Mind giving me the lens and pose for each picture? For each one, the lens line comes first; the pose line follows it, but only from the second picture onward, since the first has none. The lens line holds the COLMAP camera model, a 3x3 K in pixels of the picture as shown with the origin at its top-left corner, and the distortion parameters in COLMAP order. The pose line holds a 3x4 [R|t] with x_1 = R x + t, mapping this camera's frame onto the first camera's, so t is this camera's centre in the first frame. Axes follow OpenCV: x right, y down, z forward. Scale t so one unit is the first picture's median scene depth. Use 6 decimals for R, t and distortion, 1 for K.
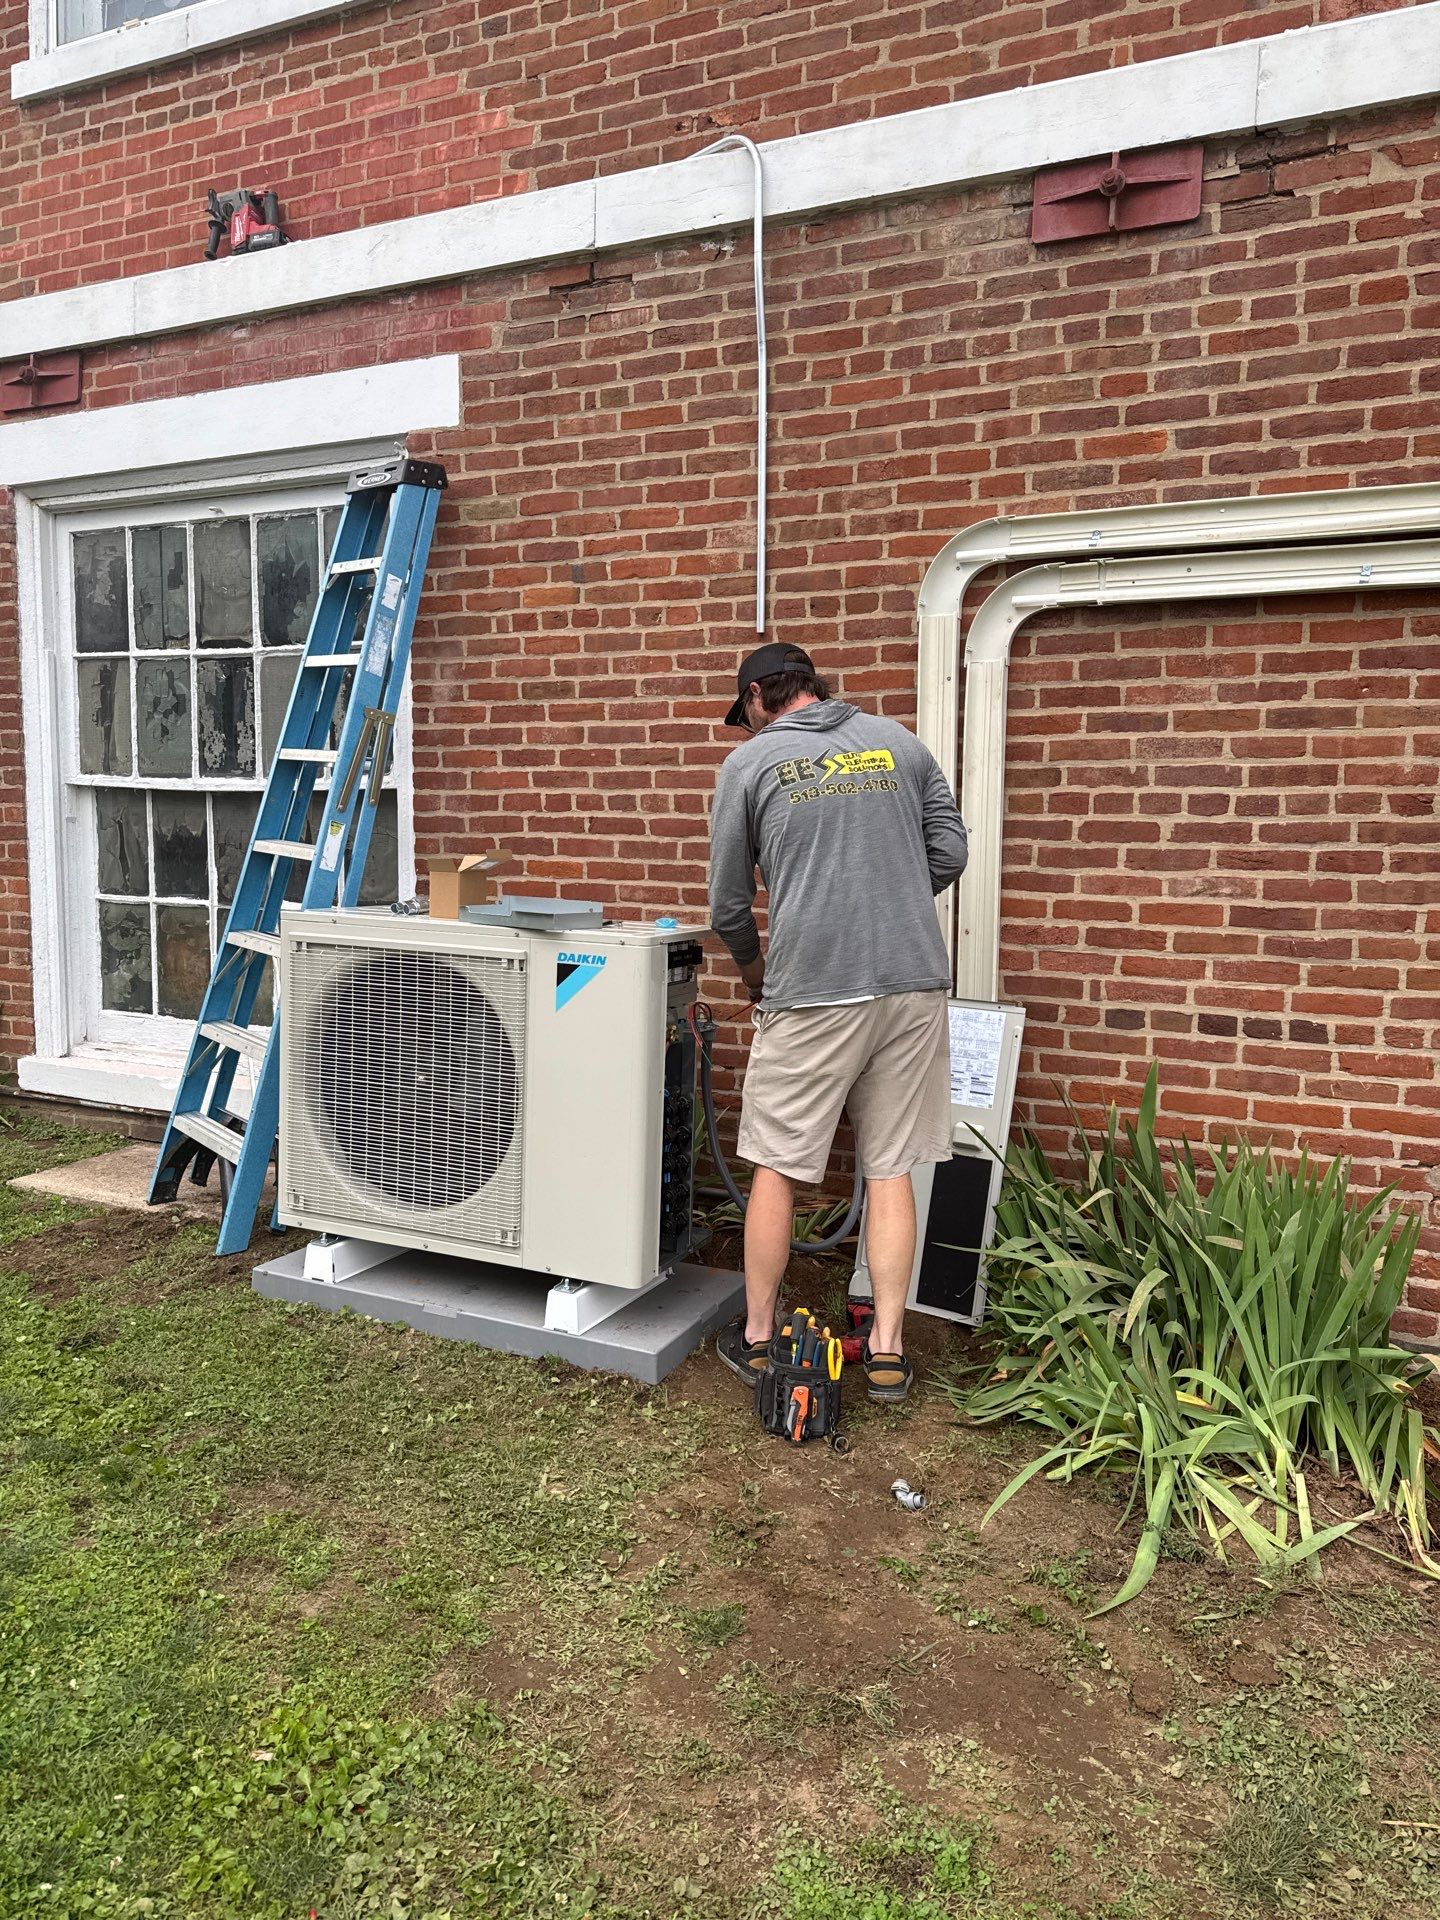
lens RADIAL K [[1340.2, 0, 704.1], [0, 1340.2, 963.3], [0, 0, 1]] dist [0.152872, -0.286558]
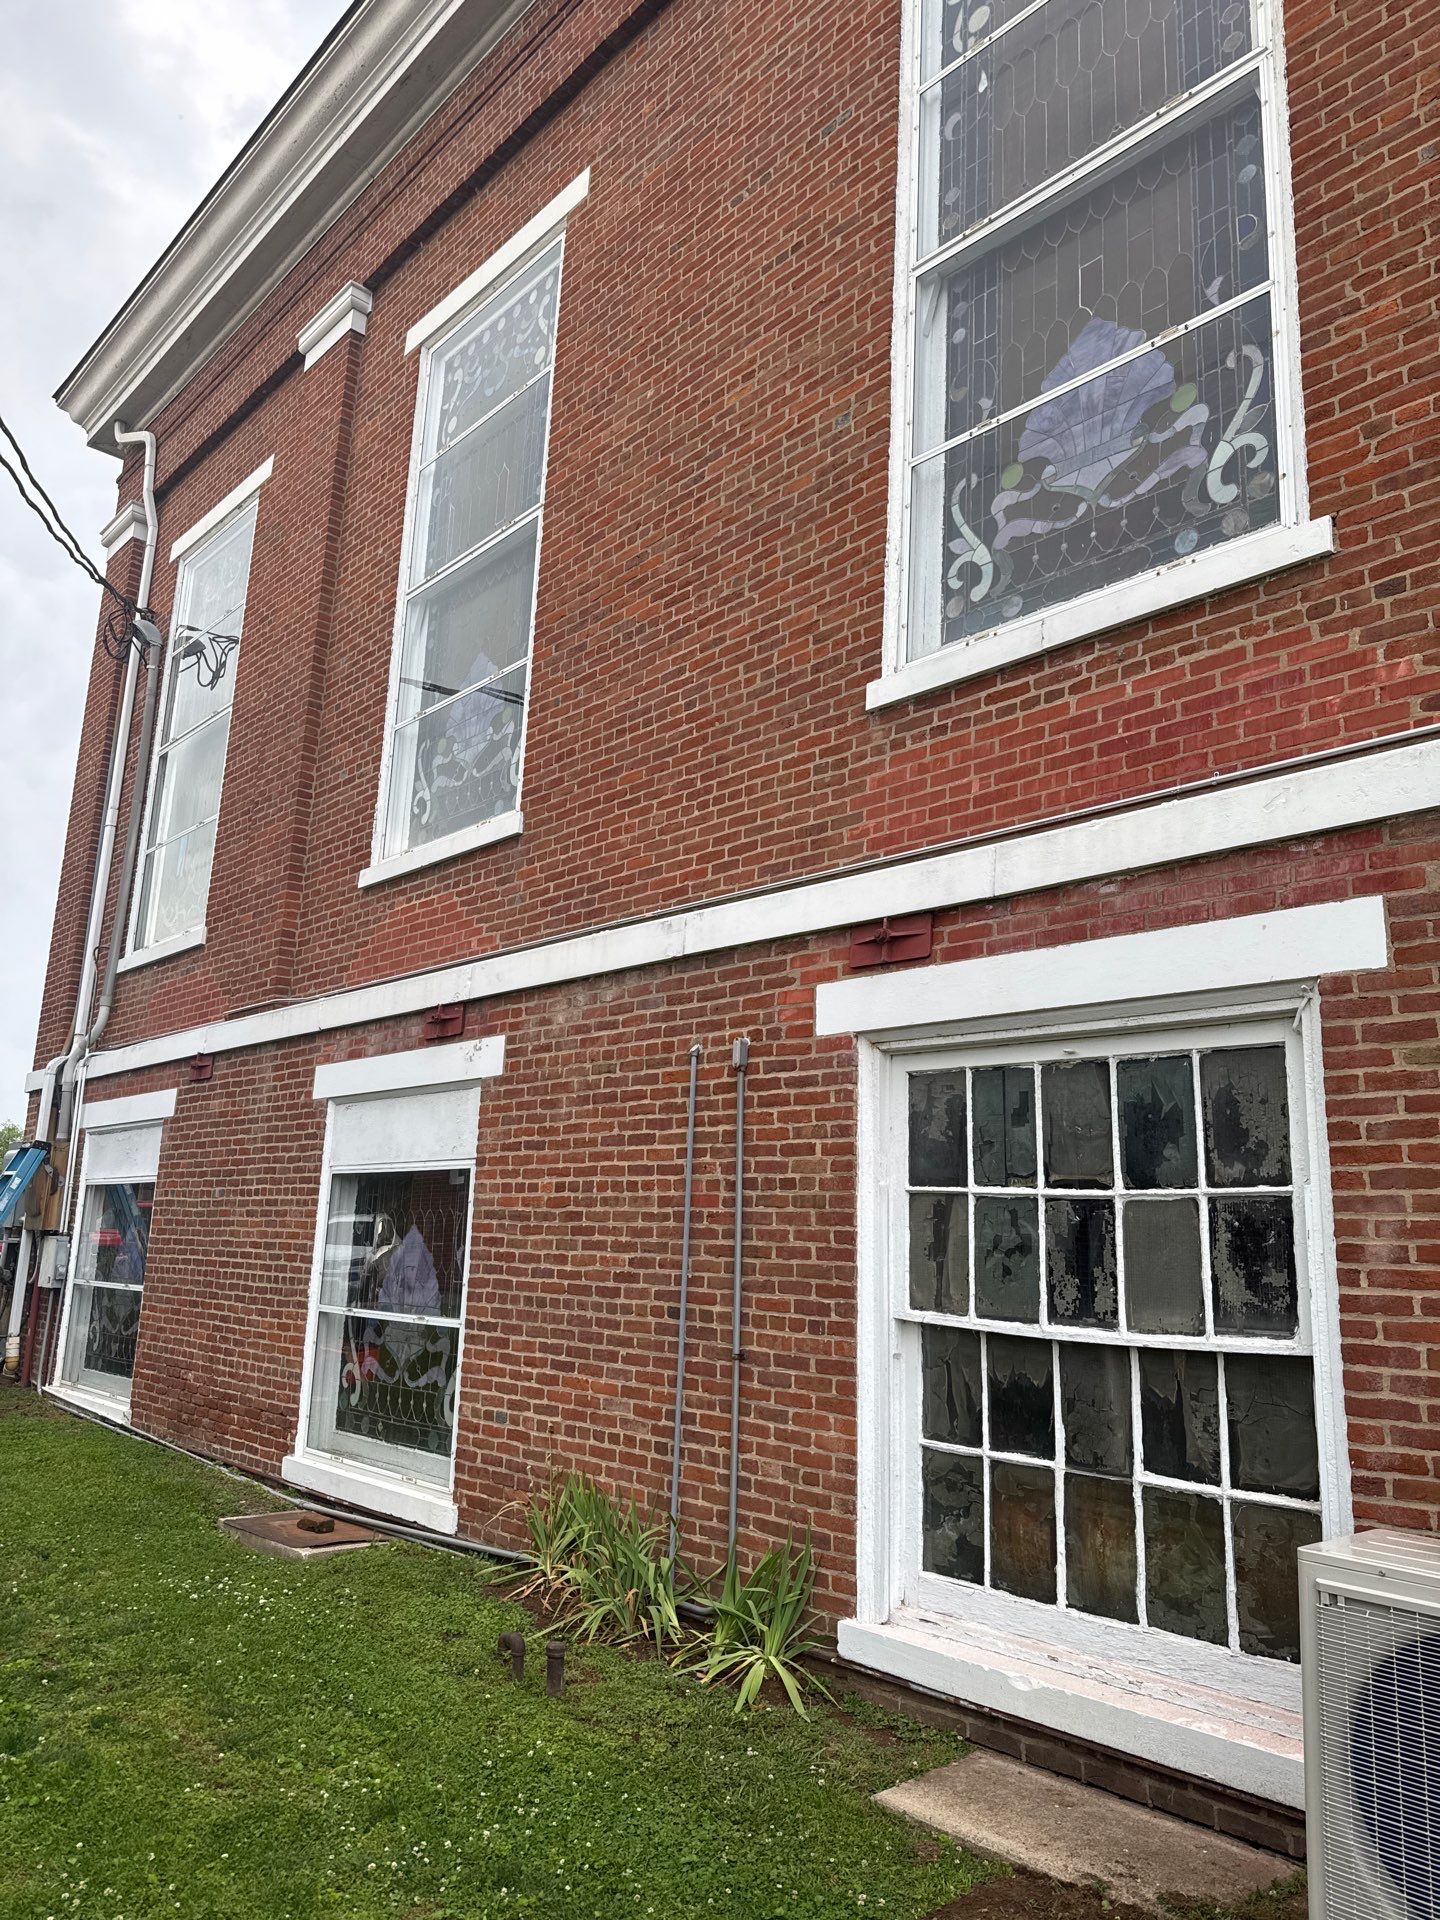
lens RADIAL K [[1340.2, 0, 704.1], [0, 1340.2, 963.3], [0, 0, 1]] dist [0.152872, -0.286558]
pose [[0.924883, -0.063712, -0.374877, -0.278349], [-0.056338, 0.952022, -0.300798, -0.097342], [0.376056, 0.299323, 0.876920, 0.012321]]
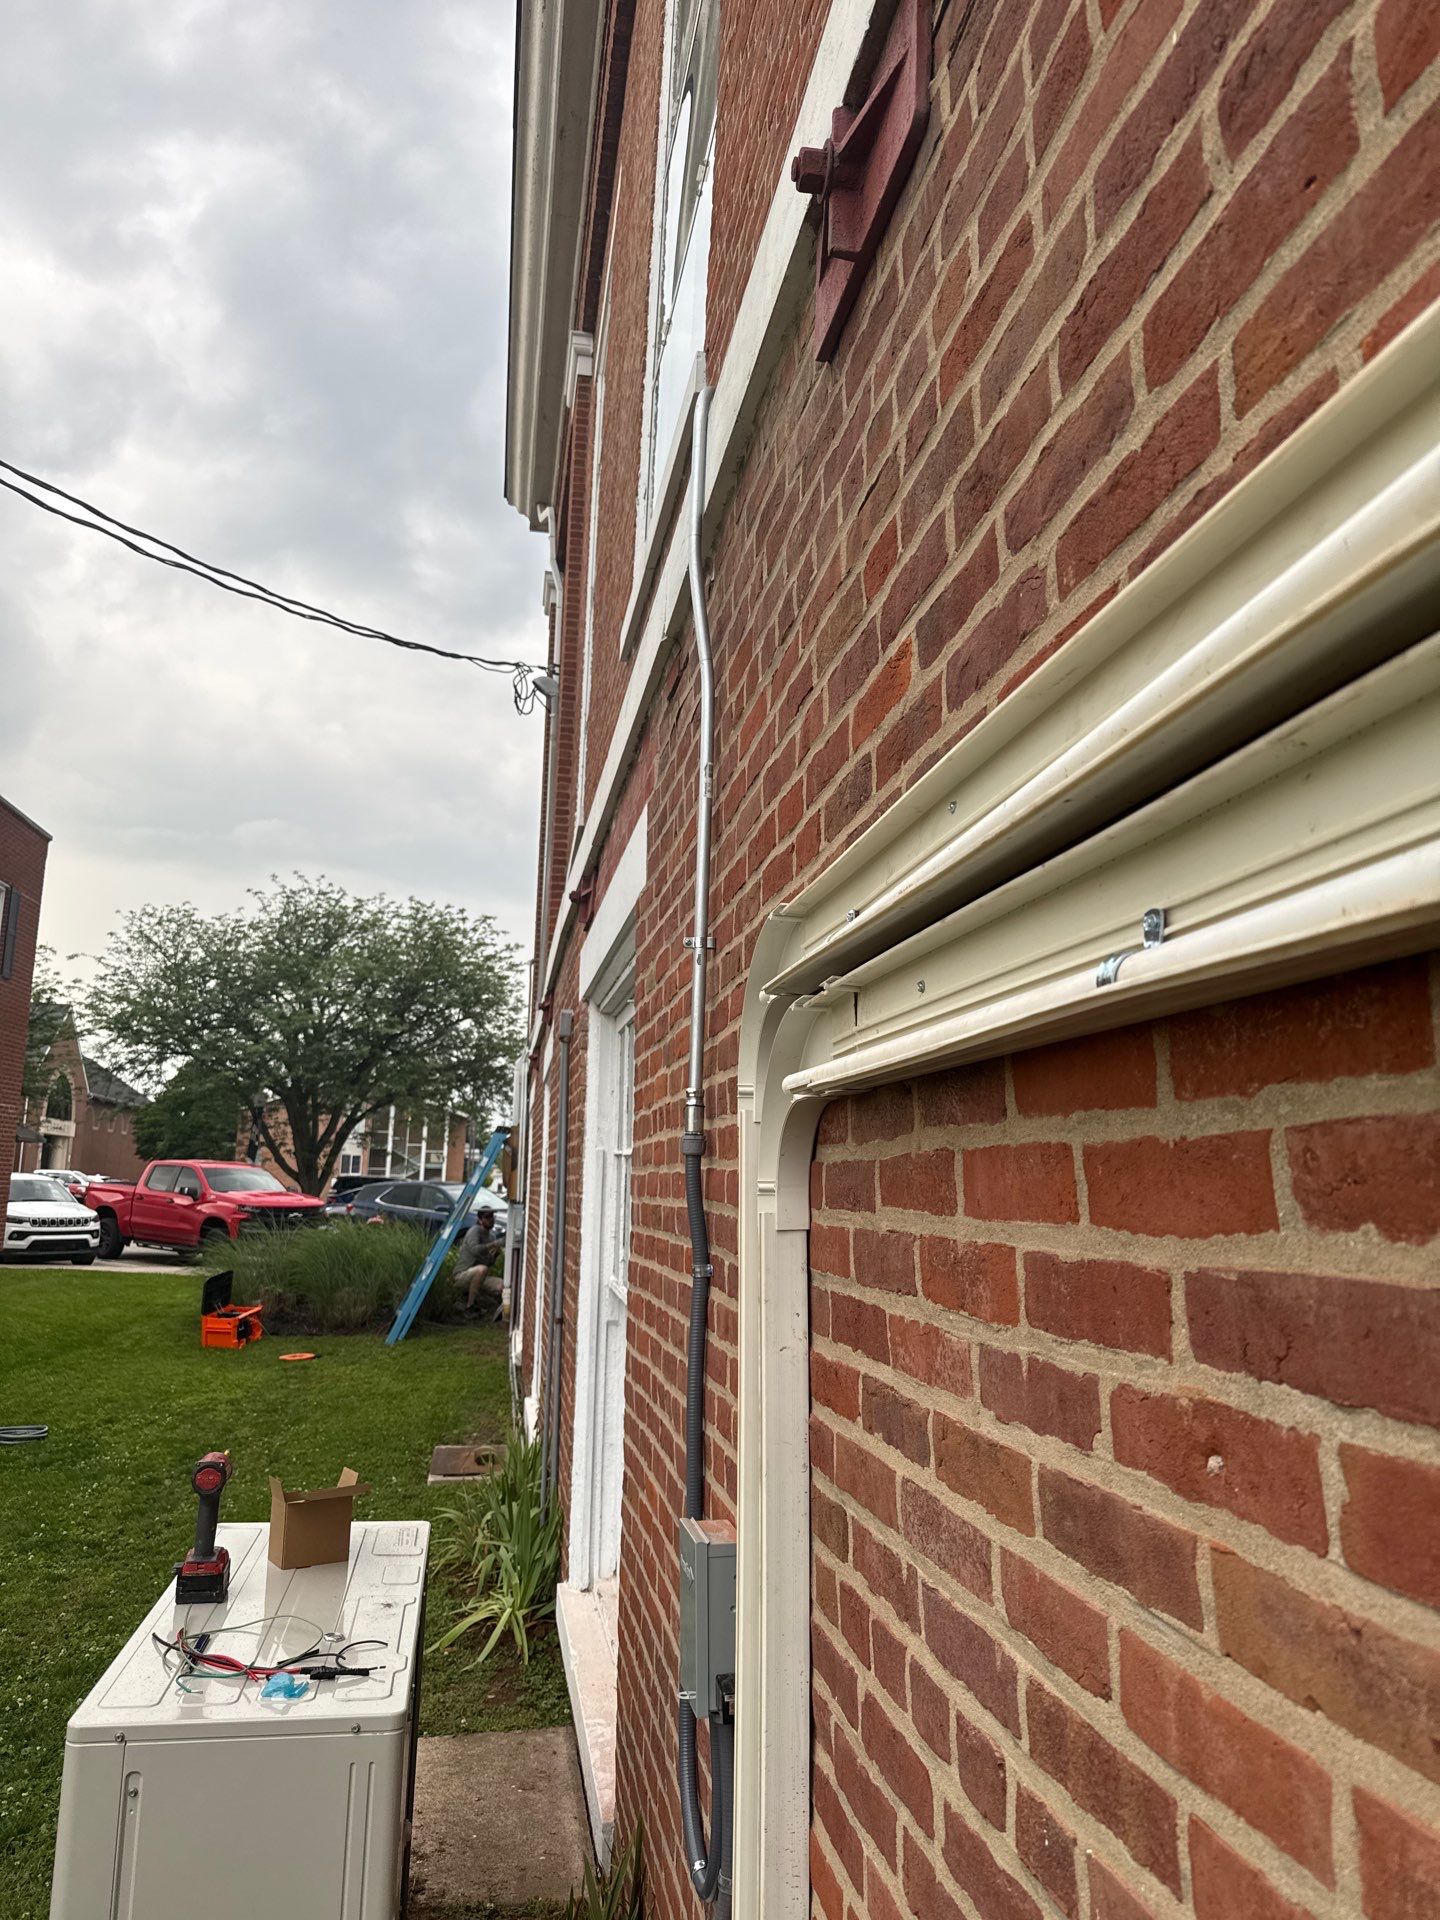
lens RADIAL K [[1342.2, 0, 717.1], [0, 1342.2, 969.4], [0, 0, 1]] dist [0.097150, -0.147979]
pose [[0.571900, -0.138435, -0.808558, 0.508497], [-0.090953, 0.968880, -0.230216, -0.179082], [0.815266, 0.205201, 0.541511, 0.659481]]
